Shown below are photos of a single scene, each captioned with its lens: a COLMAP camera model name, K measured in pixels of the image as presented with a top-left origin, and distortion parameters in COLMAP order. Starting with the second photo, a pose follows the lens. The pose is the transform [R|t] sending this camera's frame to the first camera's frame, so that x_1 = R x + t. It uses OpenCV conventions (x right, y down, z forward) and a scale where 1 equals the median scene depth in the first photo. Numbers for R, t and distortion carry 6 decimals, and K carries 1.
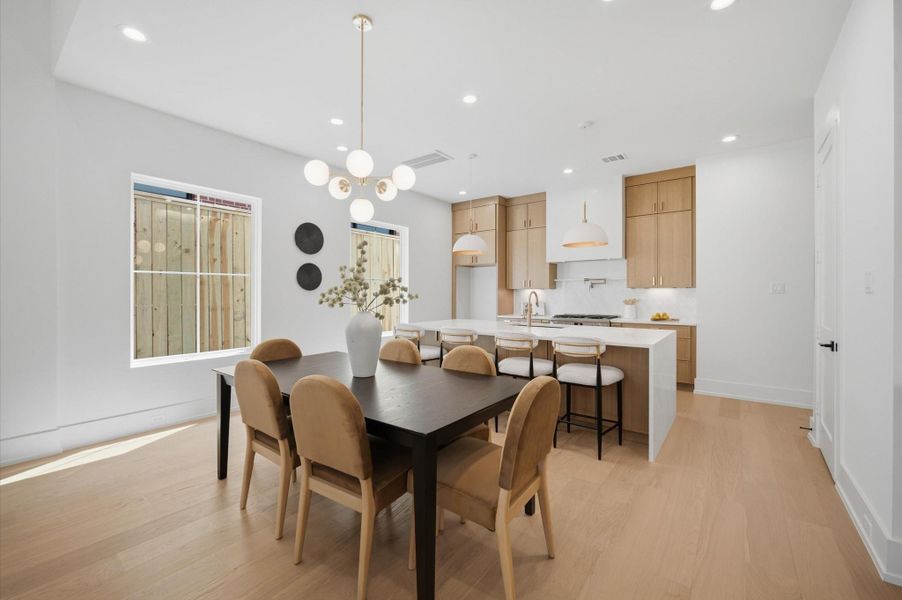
lens RADIAL K [[373.7, 0, 452.2], [0, 373.7, 295.0], [0, 0, 1]] dist [-0.002127, -0.000538]
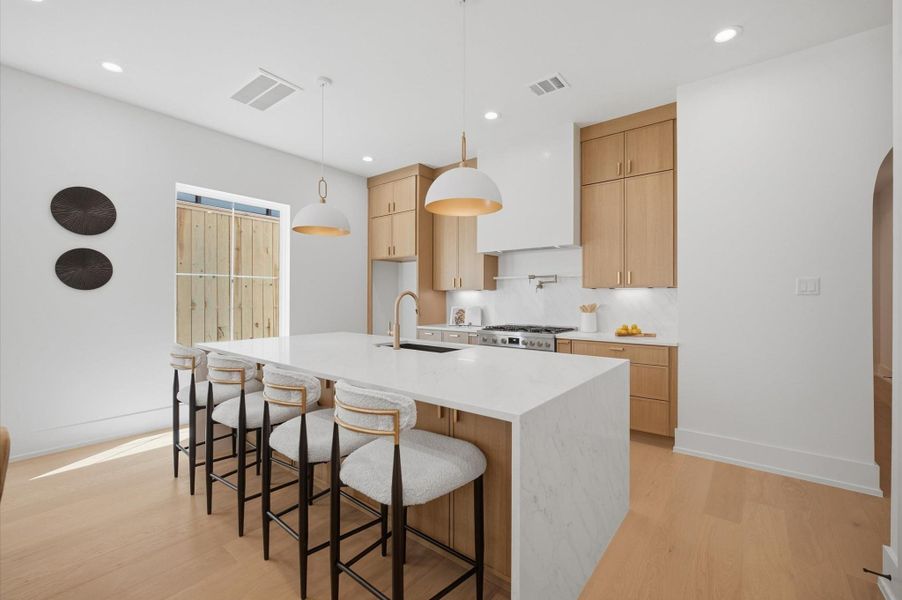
lens RADIAL K [[383.7, 0, 452.0], [0, 383.7, 296.5], [0, 0, 1]] dist [-0.000470, -0.000044]
pose [[0.999897, 0.002401, -0.014184, 0.242763], [-0.002500, 0.999973, -0.006972, 0.002322], [0.014167, 0.007007, 0.999875, 0.295079]]
